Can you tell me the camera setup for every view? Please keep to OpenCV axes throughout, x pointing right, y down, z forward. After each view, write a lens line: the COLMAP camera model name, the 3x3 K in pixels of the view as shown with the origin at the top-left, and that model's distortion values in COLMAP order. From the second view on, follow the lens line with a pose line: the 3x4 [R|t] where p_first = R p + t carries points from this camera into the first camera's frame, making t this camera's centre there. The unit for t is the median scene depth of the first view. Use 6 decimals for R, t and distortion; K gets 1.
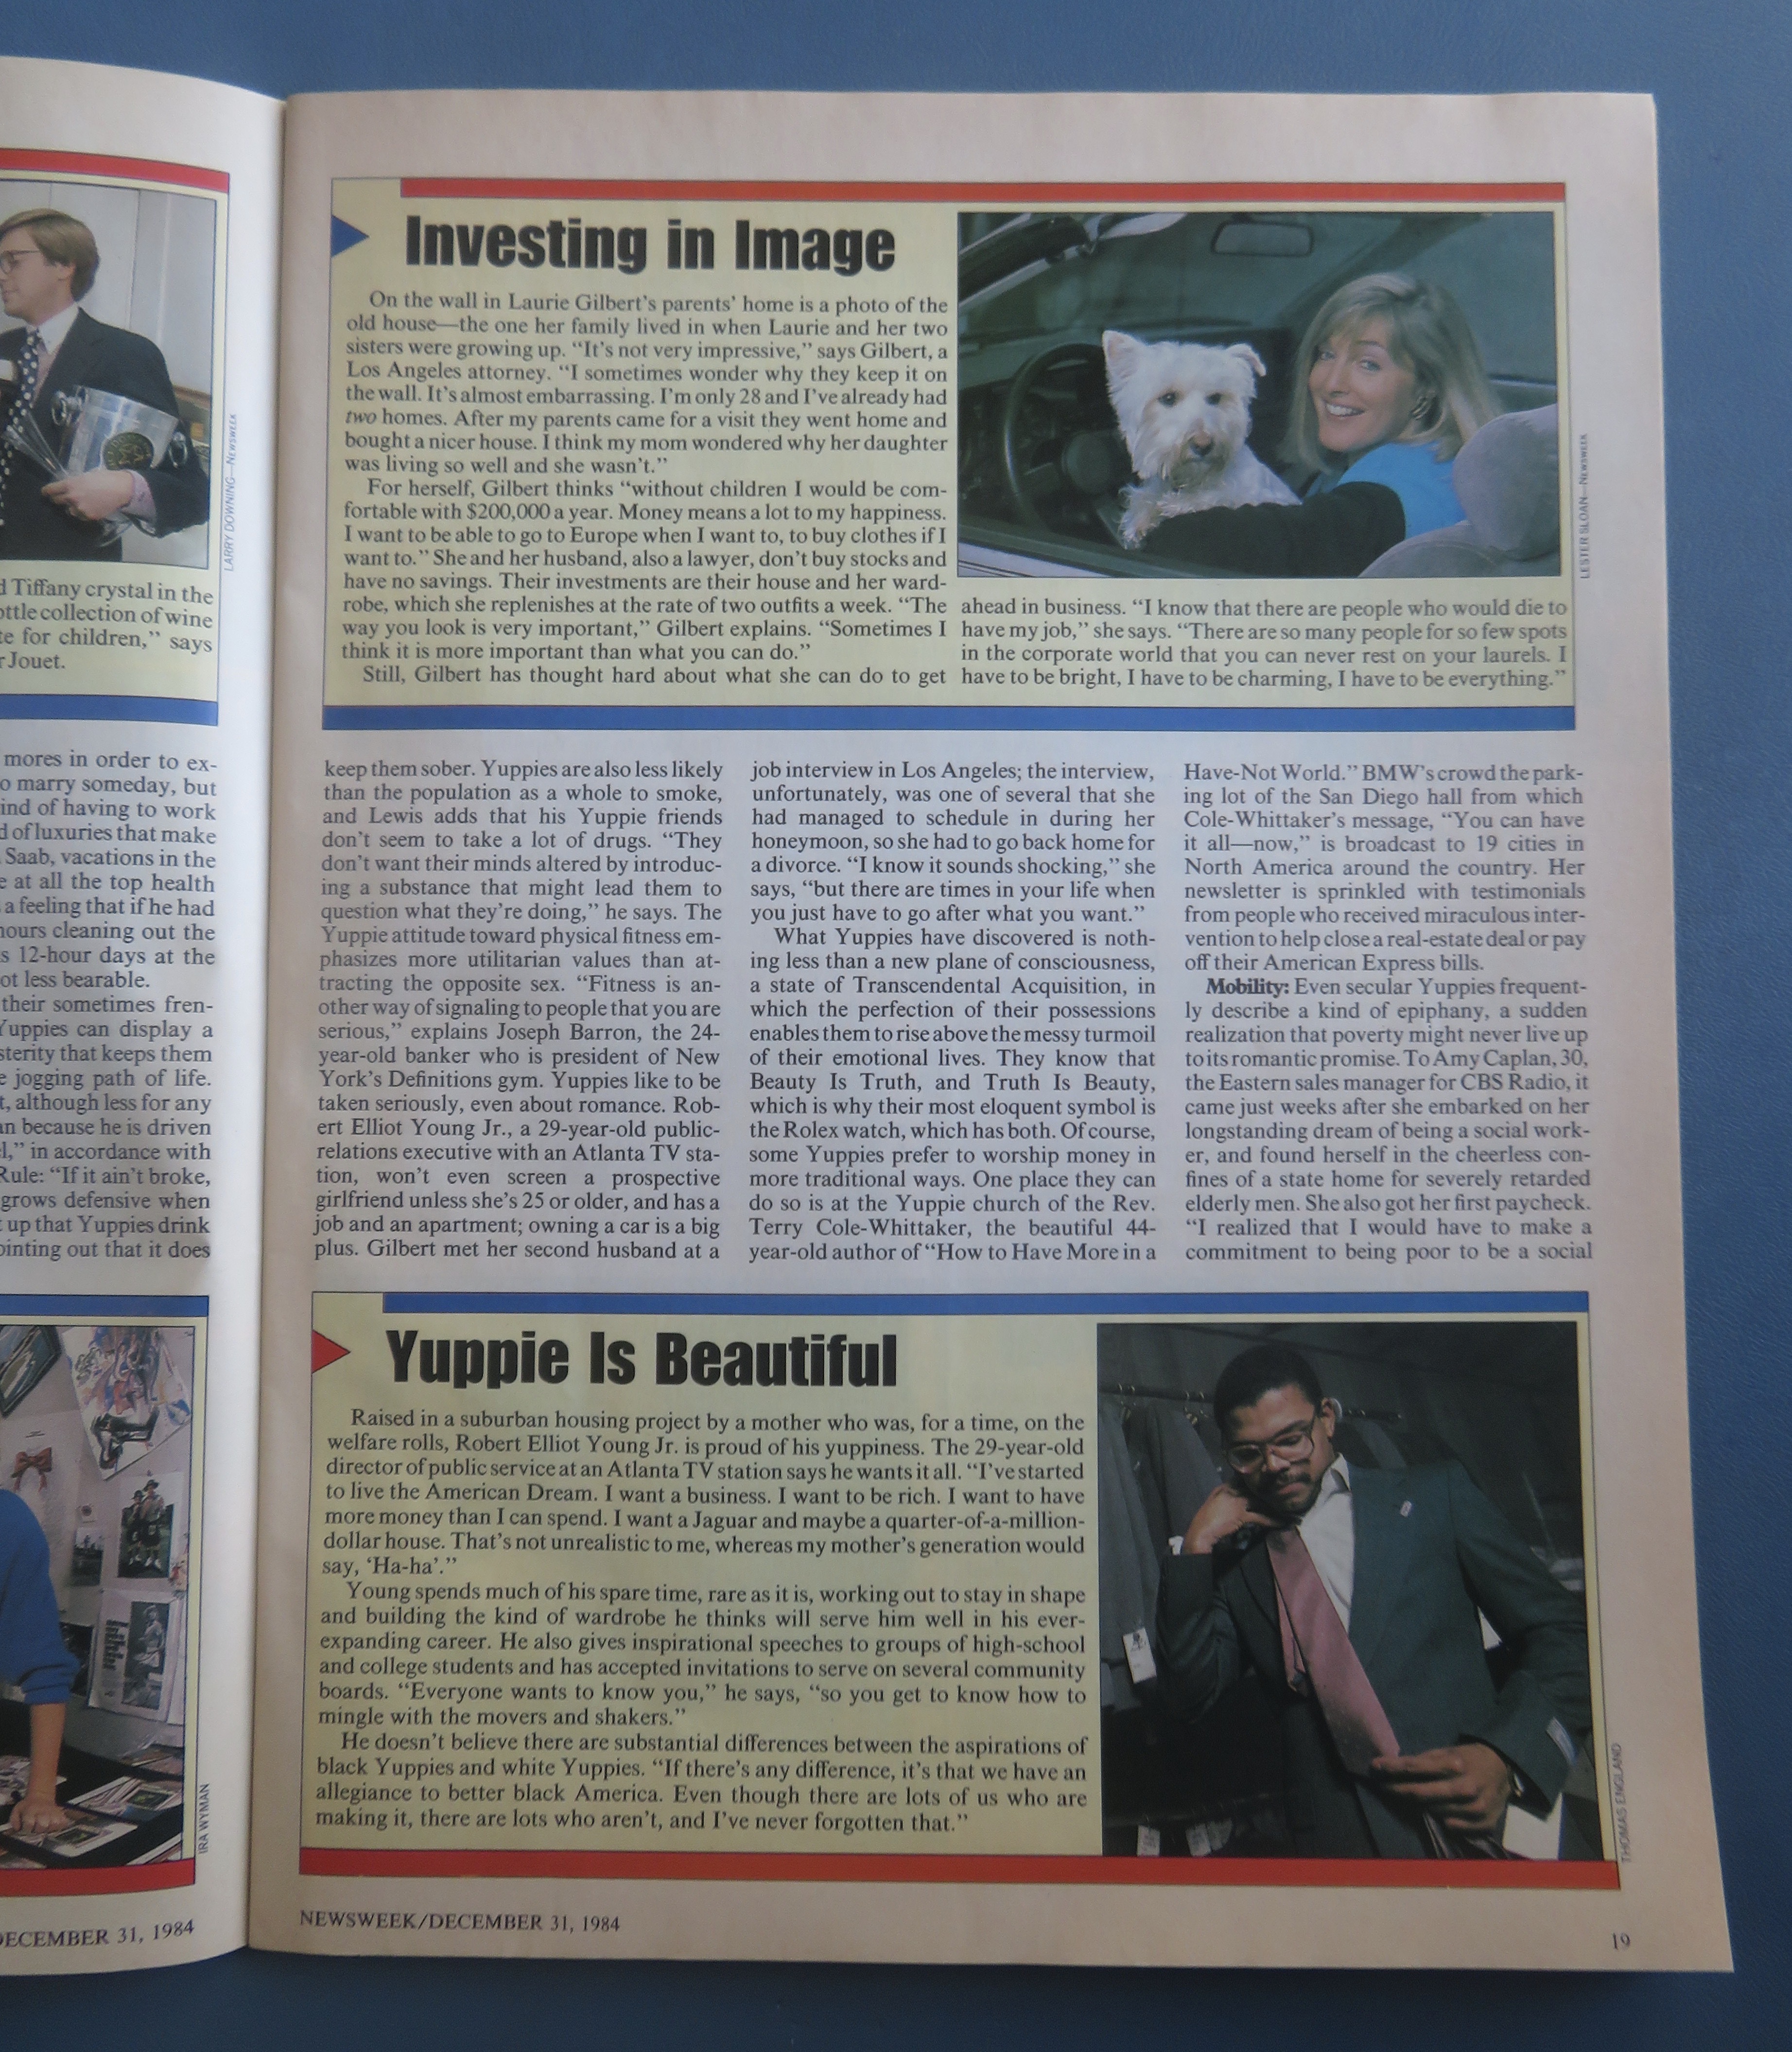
lens RADIAL K [[822.4, 0, 899.0], [0, 822.4, 1027.1], [0, 0, 1]] dist [-0.009276, 0.000823]
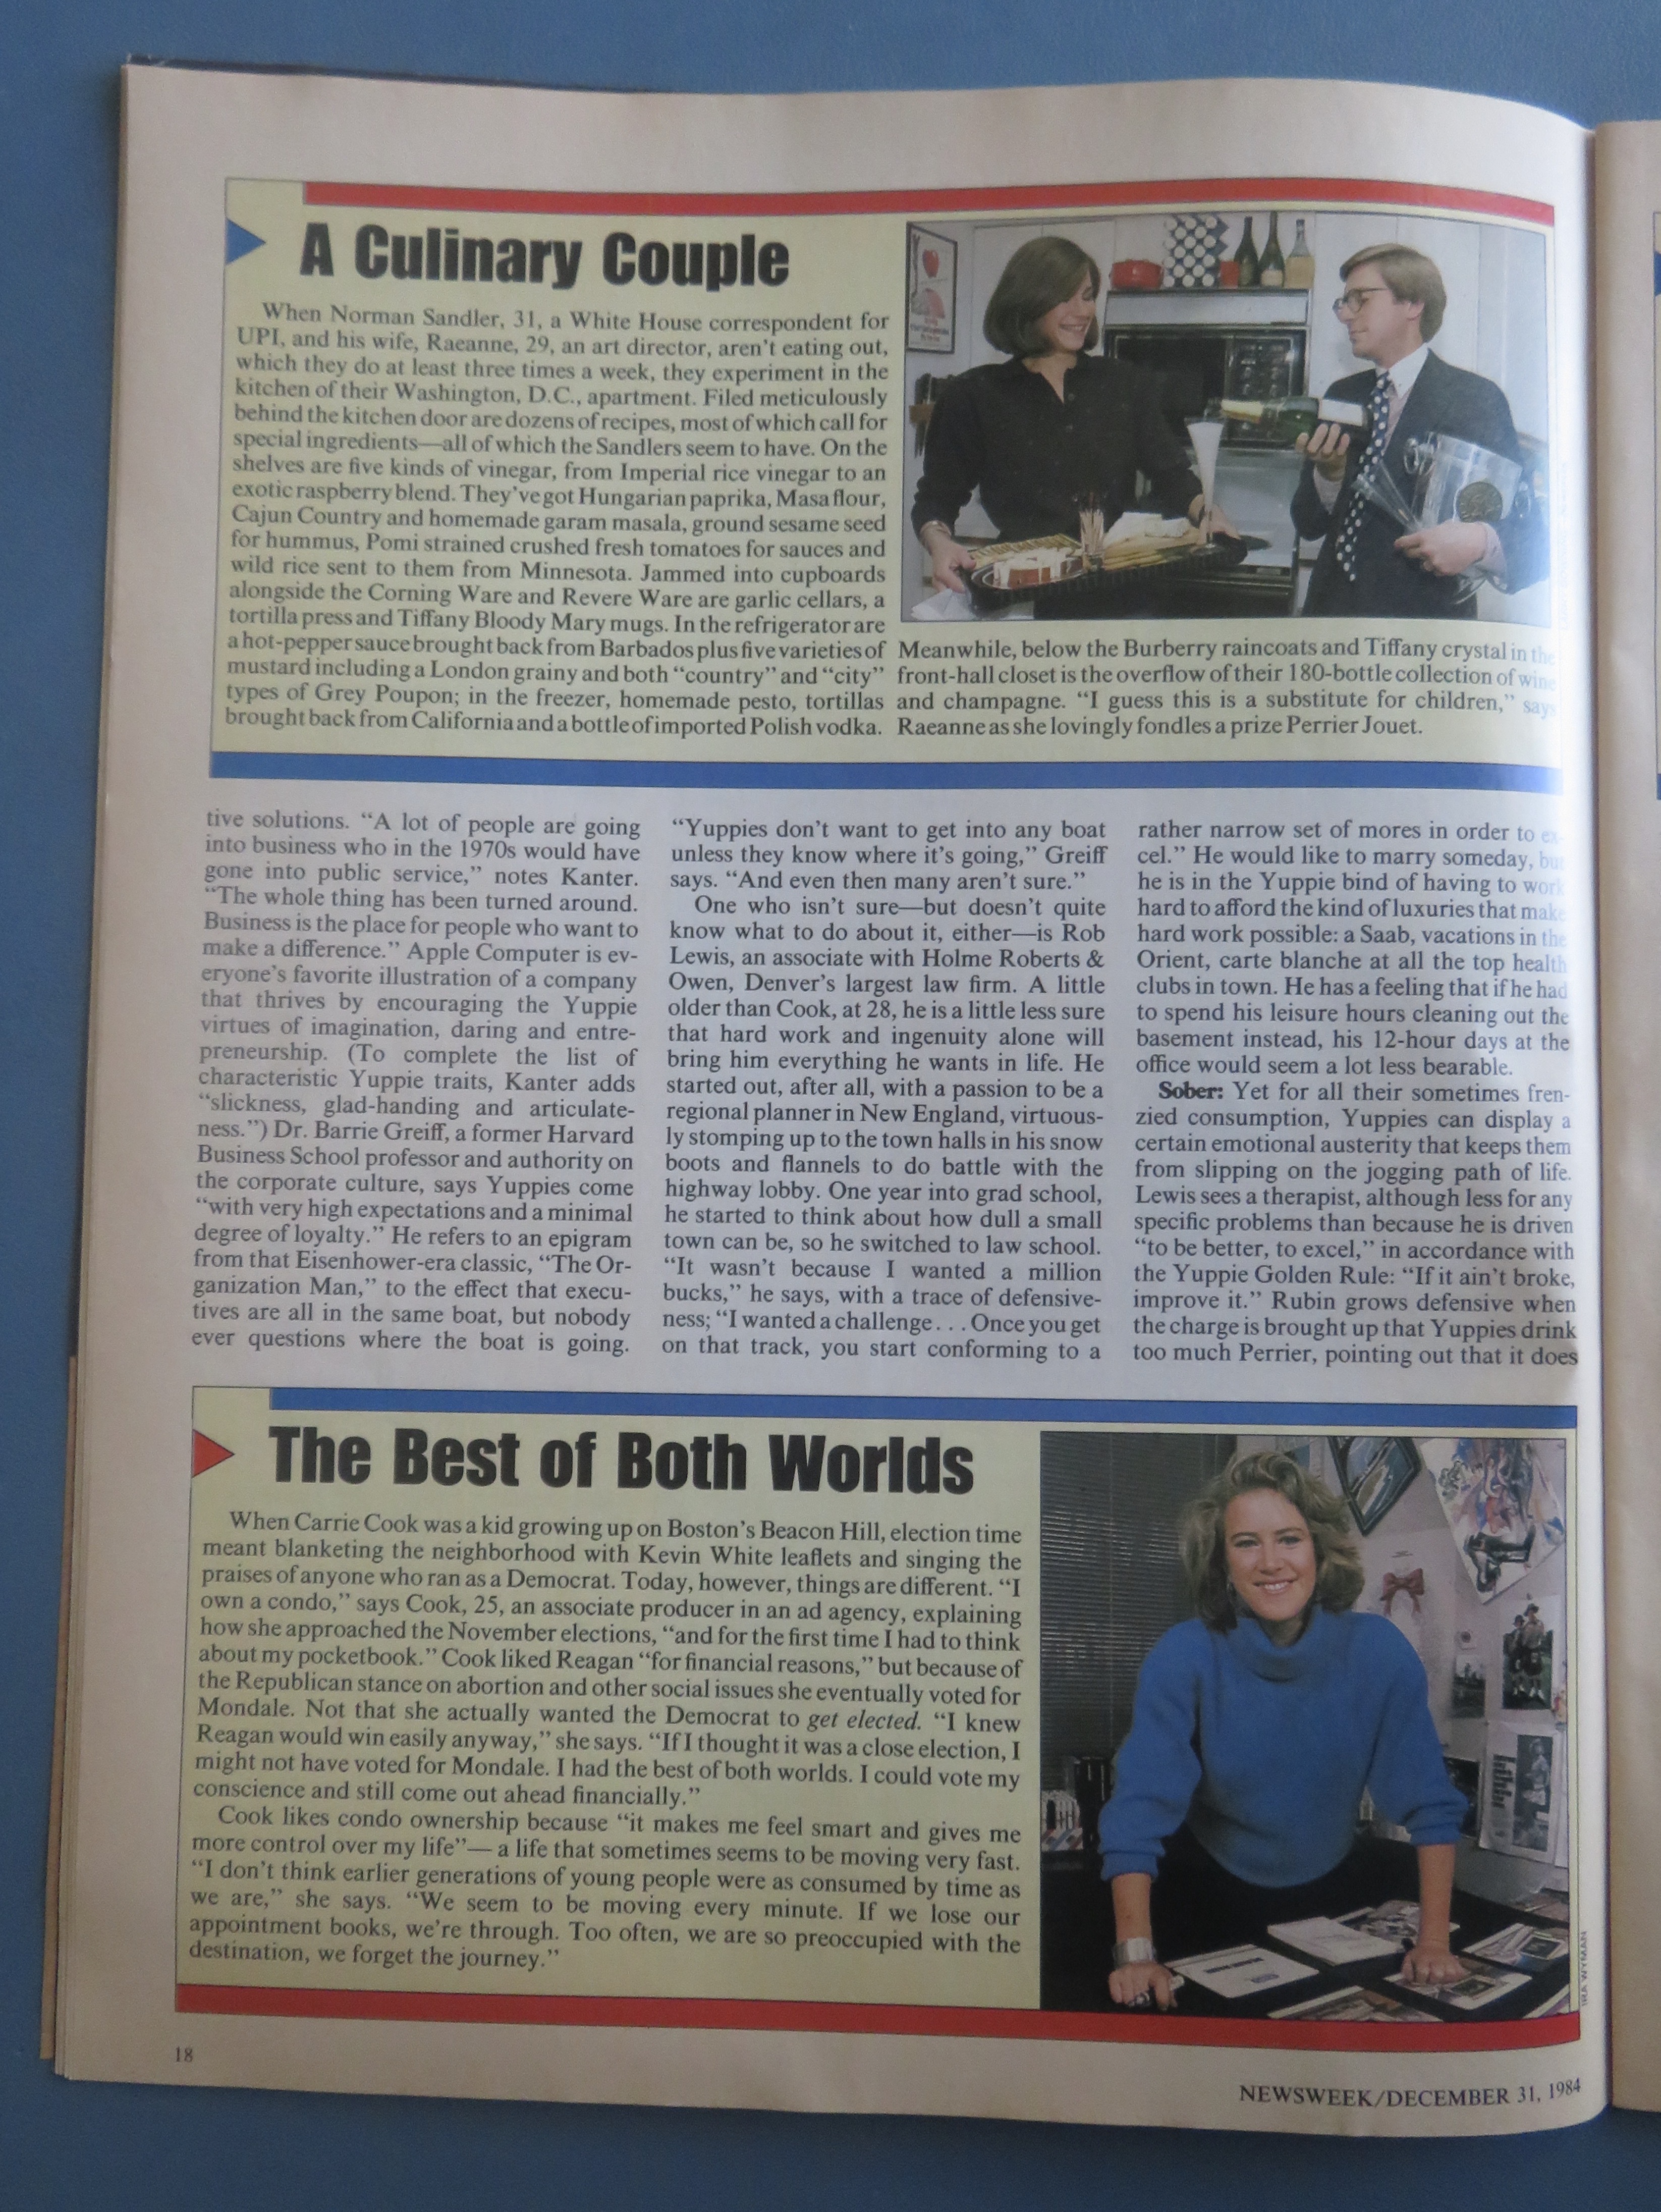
lens RADIAL K [[883.8, 0, 825.6], [0, 883.8, 1103.8], [0, 0, 1]] dist [-0.007077, 0.000133]
pose [[0.999688, 0.003572, -0.024720, -1.683383], [-0.003666, 0.999986, -0.003753, -0.009189], [0.024707, 0.003842, 0.999687, -0.025428]]
